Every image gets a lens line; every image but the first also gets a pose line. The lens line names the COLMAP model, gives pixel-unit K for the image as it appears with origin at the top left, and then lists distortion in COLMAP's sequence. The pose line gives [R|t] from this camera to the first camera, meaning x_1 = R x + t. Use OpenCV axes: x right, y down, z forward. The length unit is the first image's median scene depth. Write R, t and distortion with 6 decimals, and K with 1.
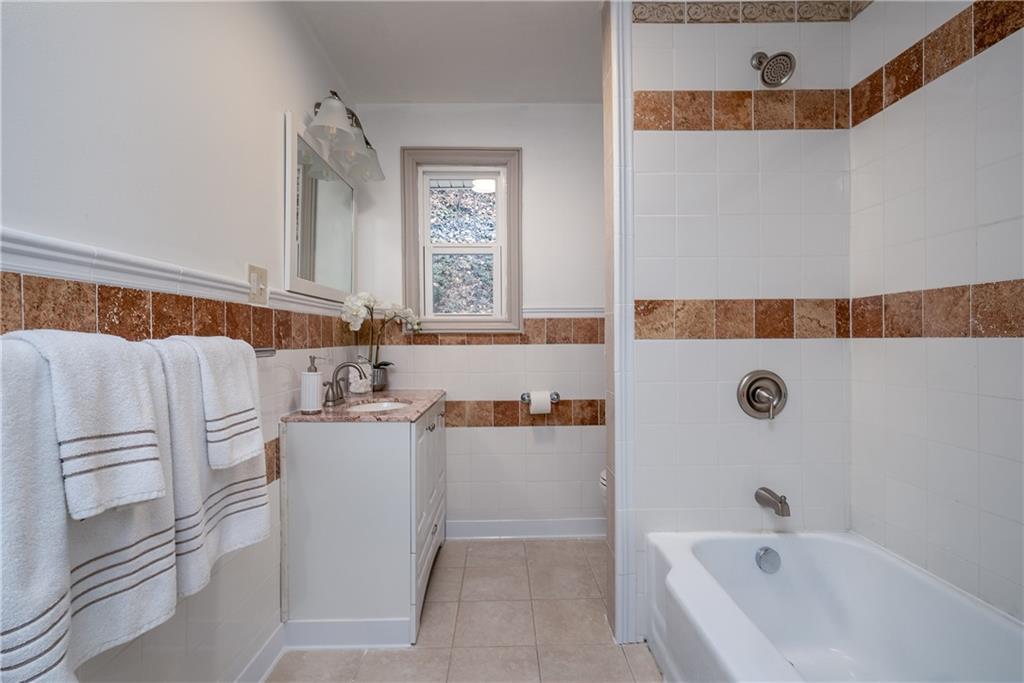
lens RADIAL K [[485.0, 0, 508.4], [0, 485.0, 335.5], [0, 0, 1]] dist [-0.000933, 0.000543]
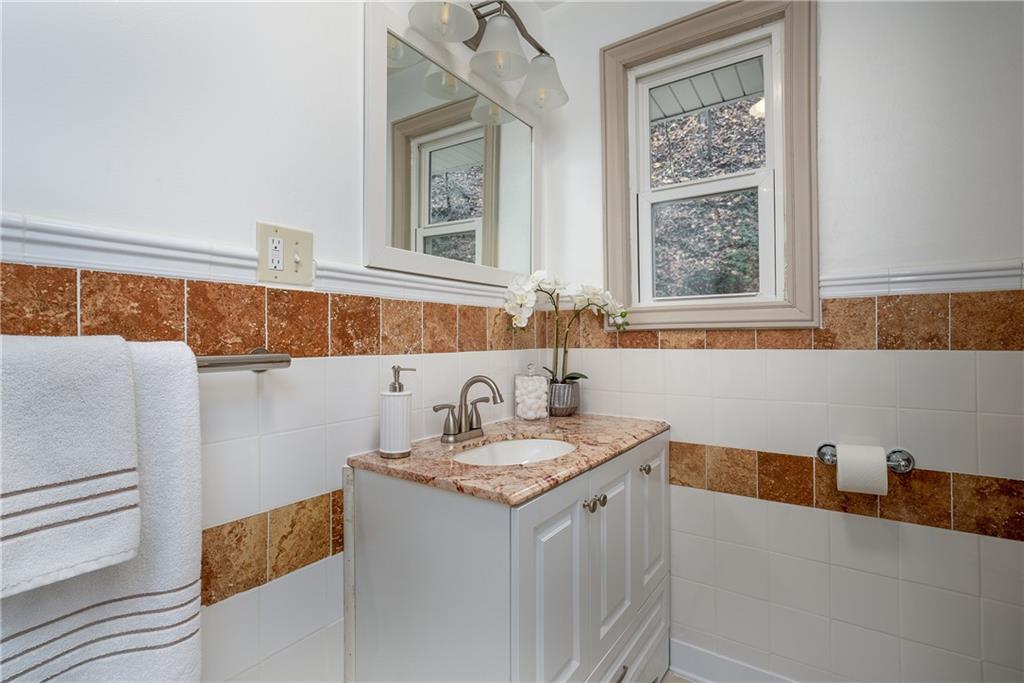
lens RADIAL K [[485.0, 0, 508.4], [0, 485.0, 335.5], [0, 0, 1]] dist [-0.000933, 0.000543]
pose [[0.813765, -0.005193, -0.581171, 0.060040], [0.005824, 0.999983, -0.000781, 0.002306], [0.581165, -0.002749, 0.813781, 0.395764]]
